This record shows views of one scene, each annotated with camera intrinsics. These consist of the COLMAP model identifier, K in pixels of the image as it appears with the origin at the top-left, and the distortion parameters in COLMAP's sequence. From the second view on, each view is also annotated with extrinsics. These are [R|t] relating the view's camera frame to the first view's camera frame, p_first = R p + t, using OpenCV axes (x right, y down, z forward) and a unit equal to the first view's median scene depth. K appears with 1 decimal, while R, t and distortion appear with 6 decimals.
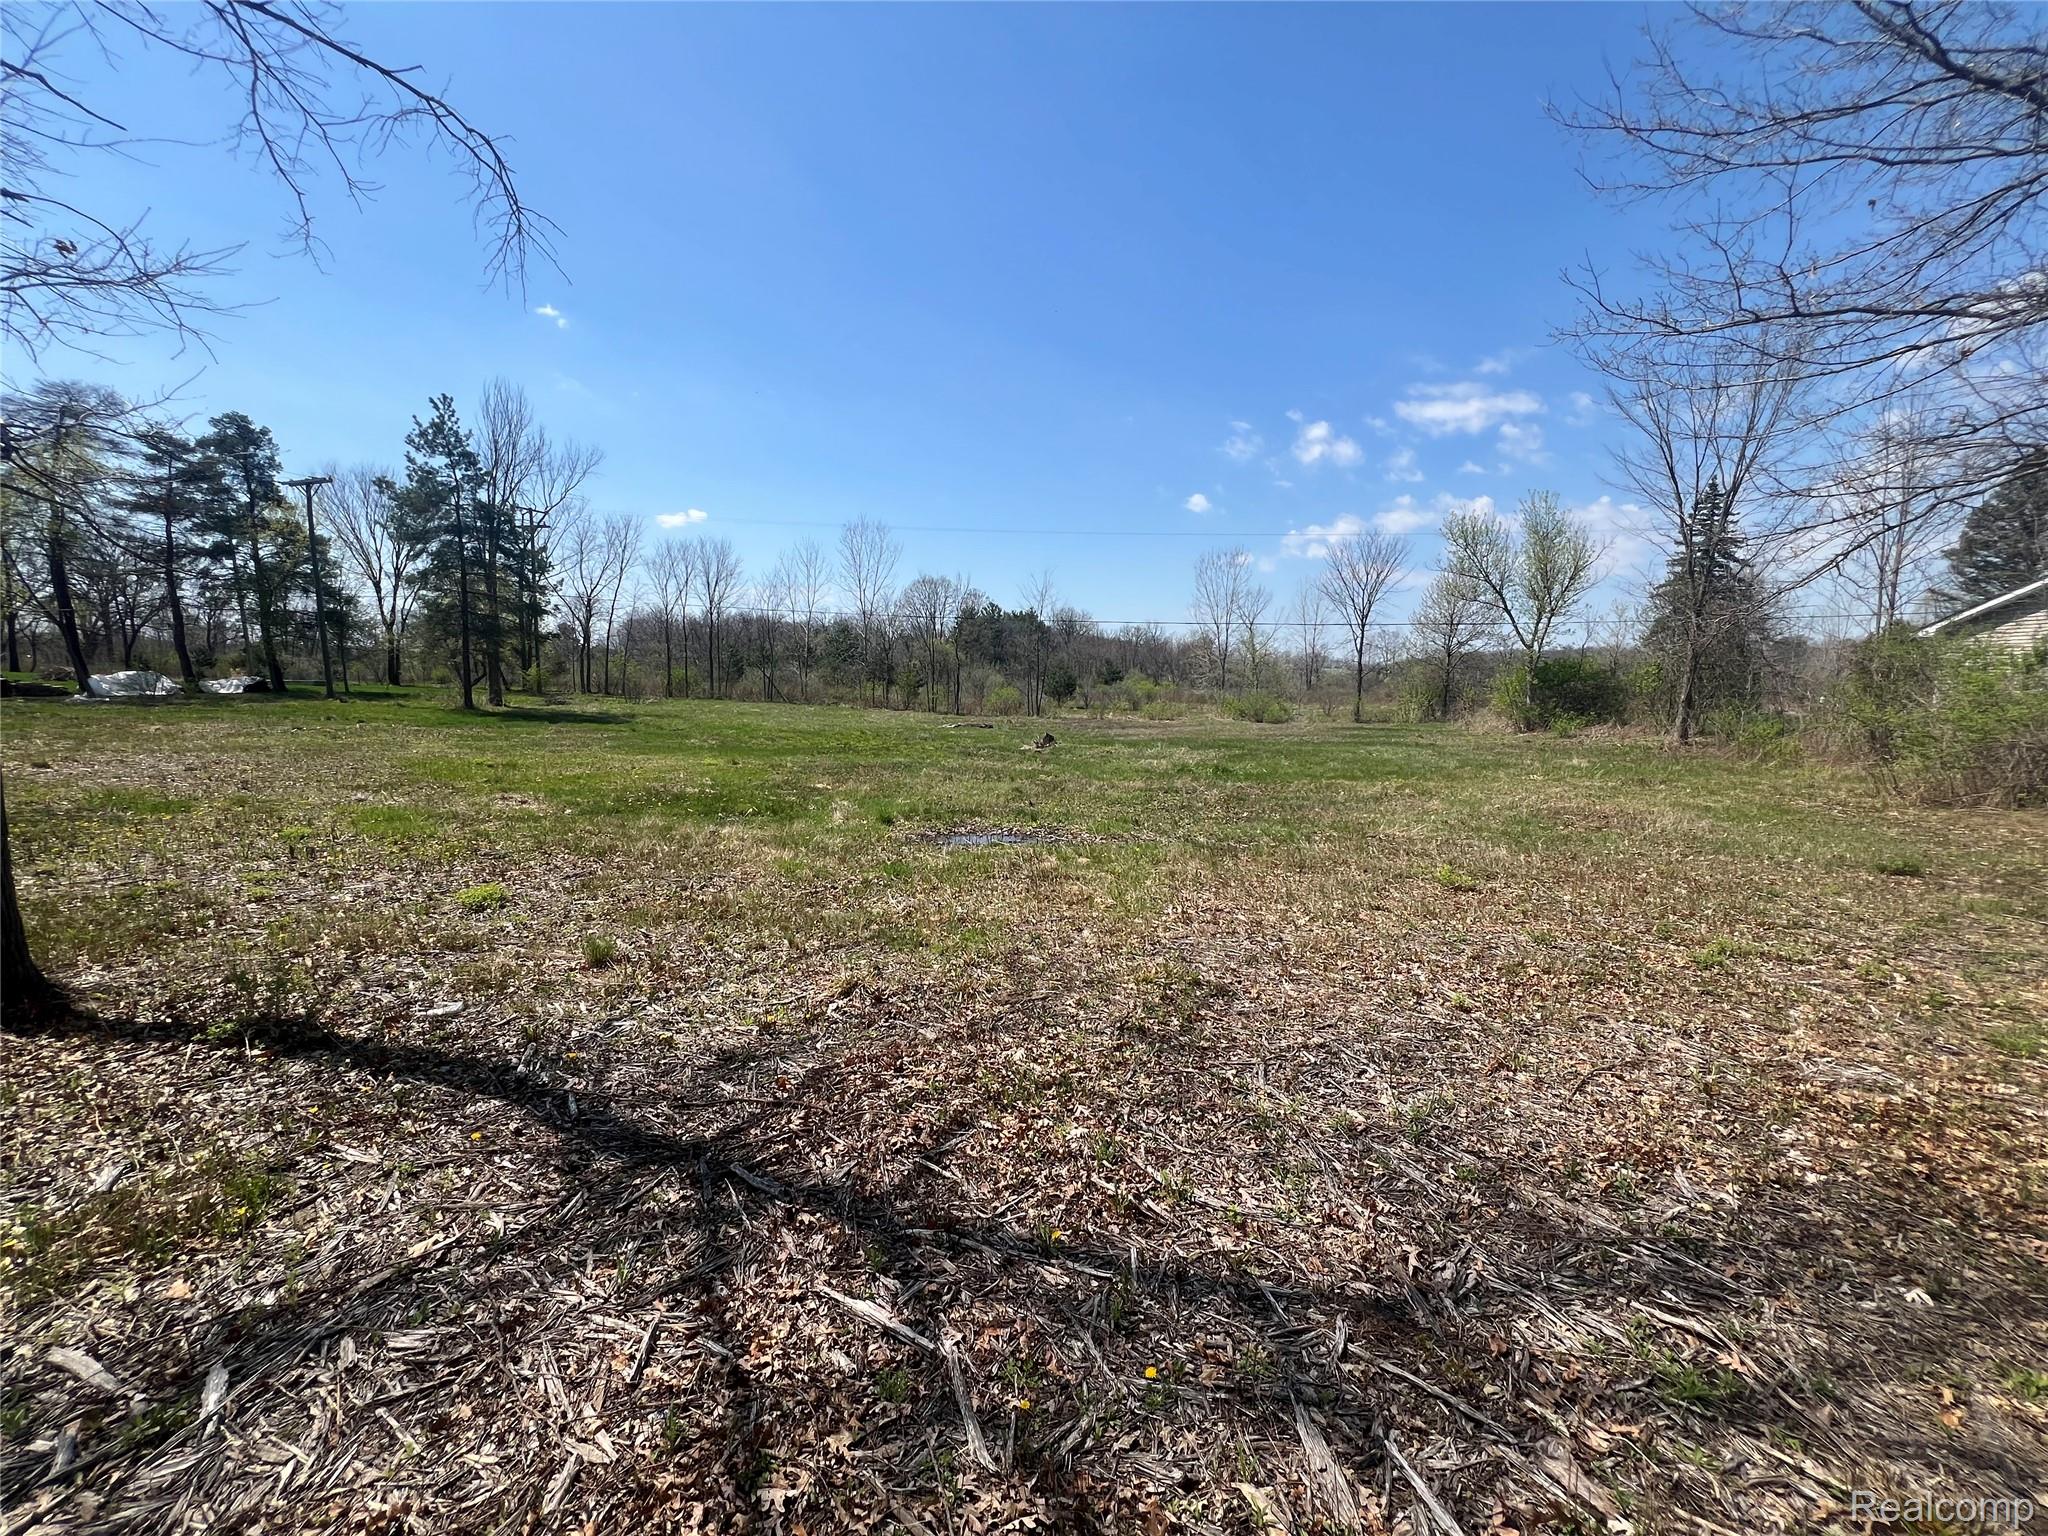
lens RADIAL K [[818.8, 0, 1001.8], [0, 818.8, 761.1], [0, 0, 1]] dist [0.000993, -0.000767]
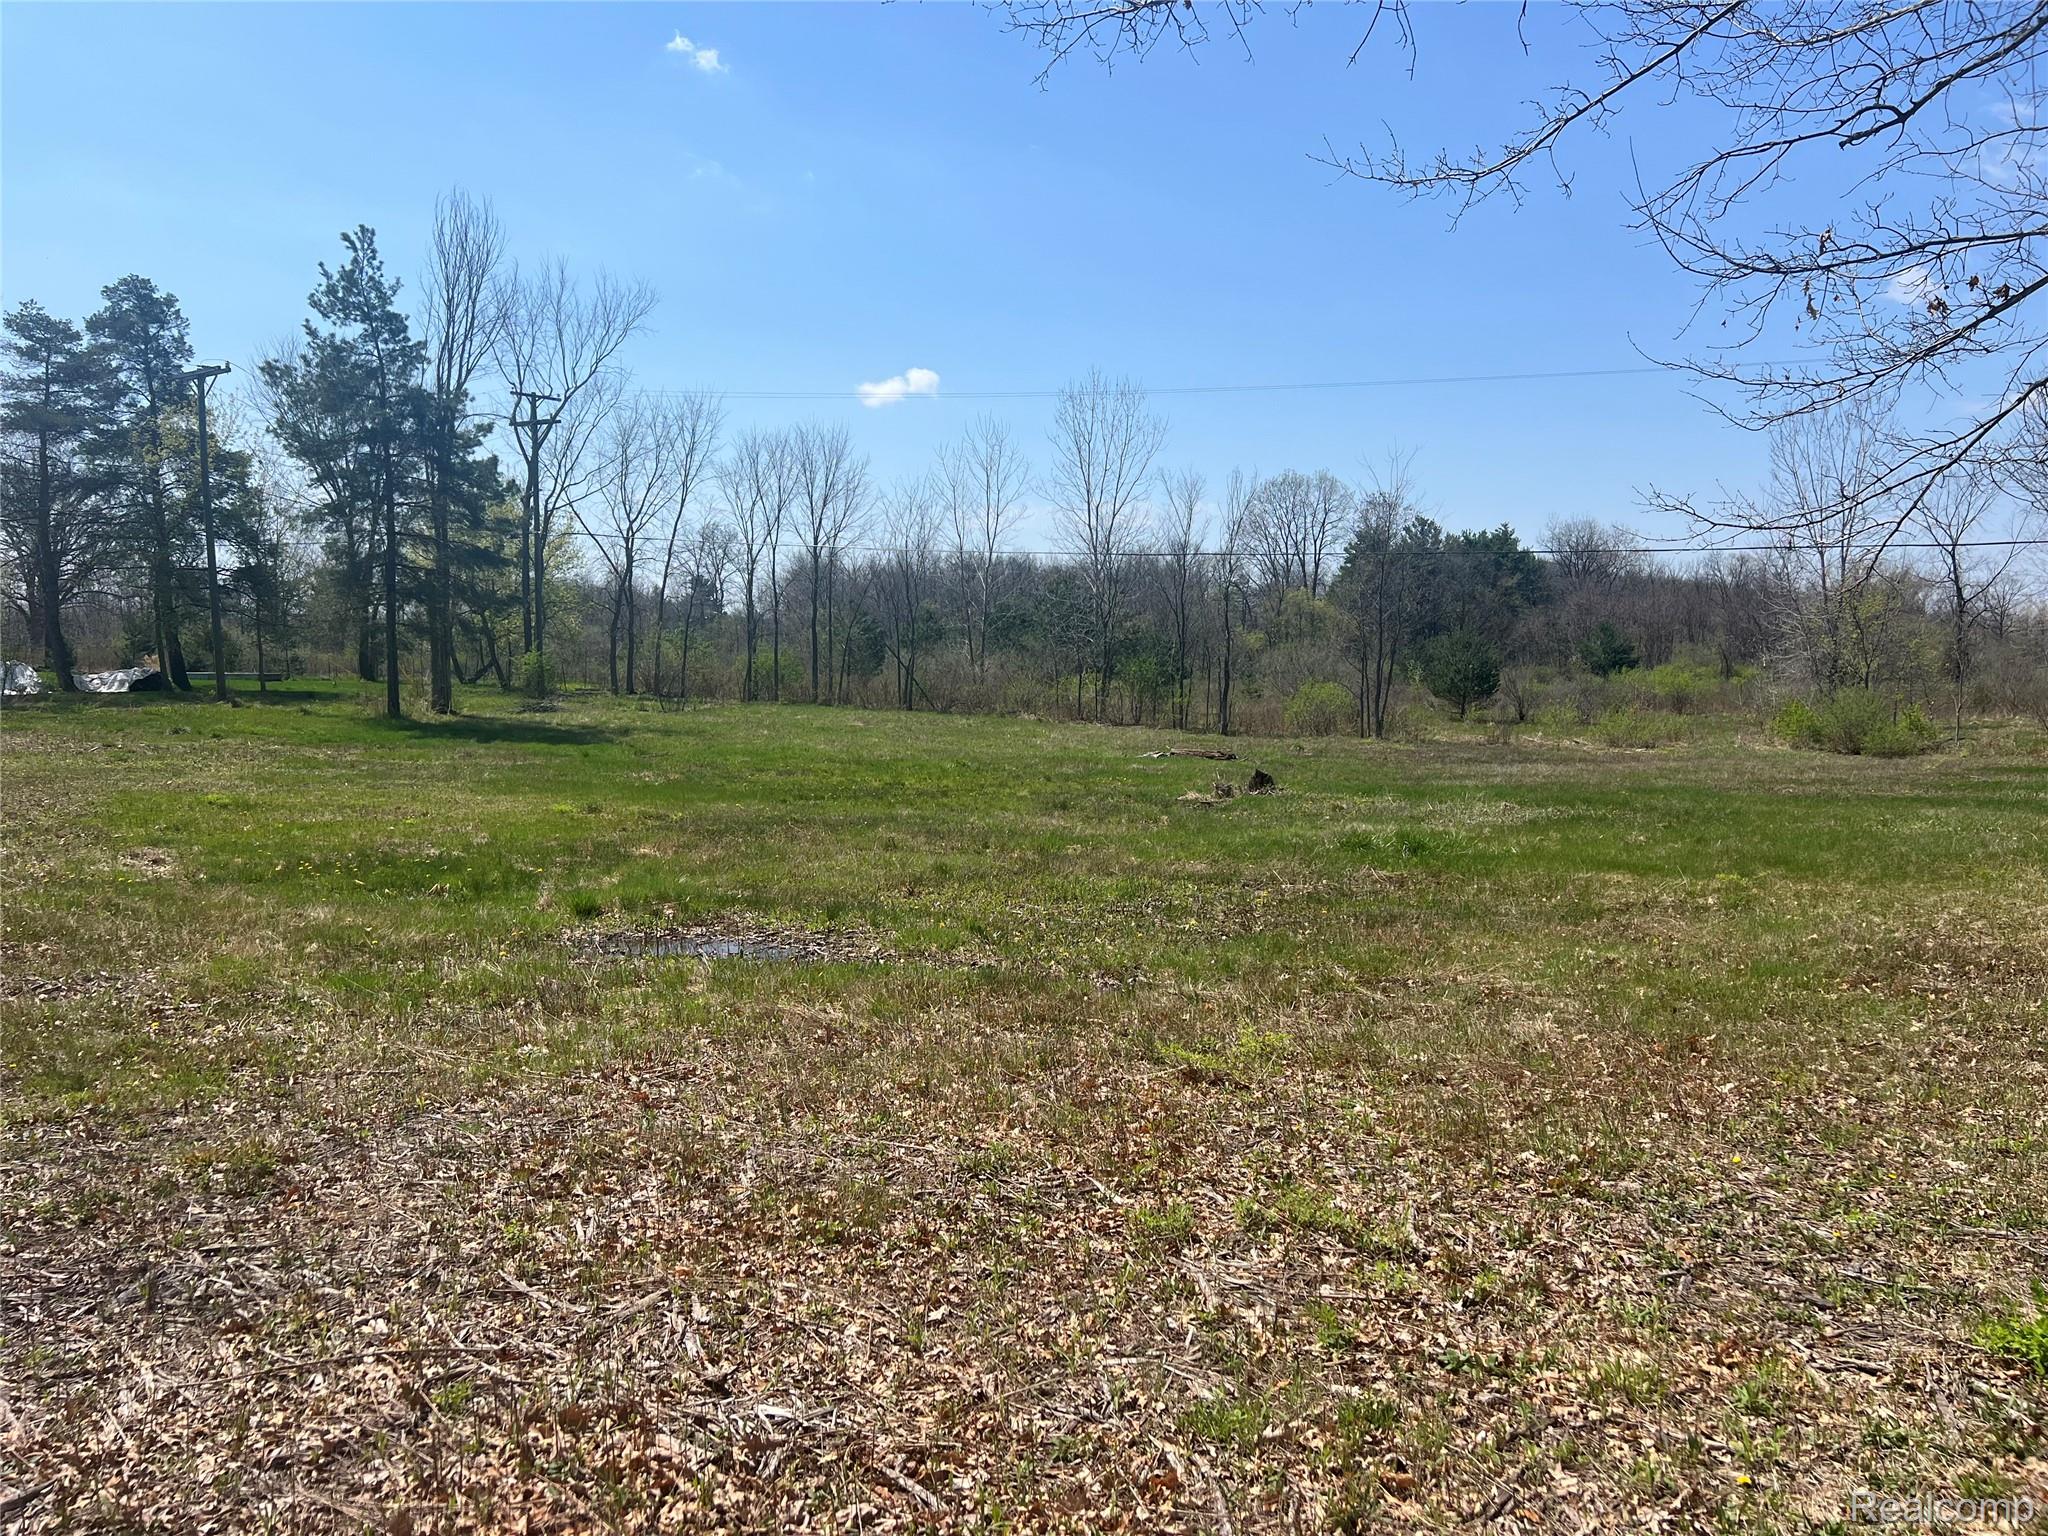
lens RADIAL K [[1539.1, 0, 1016.3], [0, 1539.1, 779.1], [0, 0, 1]] dist [0.063163, -0.065987]
pose [[0.954728, 0.016497, -0.297021, 0.125541], [-0.024798, 0.999400, -0.024199, -0.000019], [0.296444, 0.030469, 0.954564, 0.003654]]
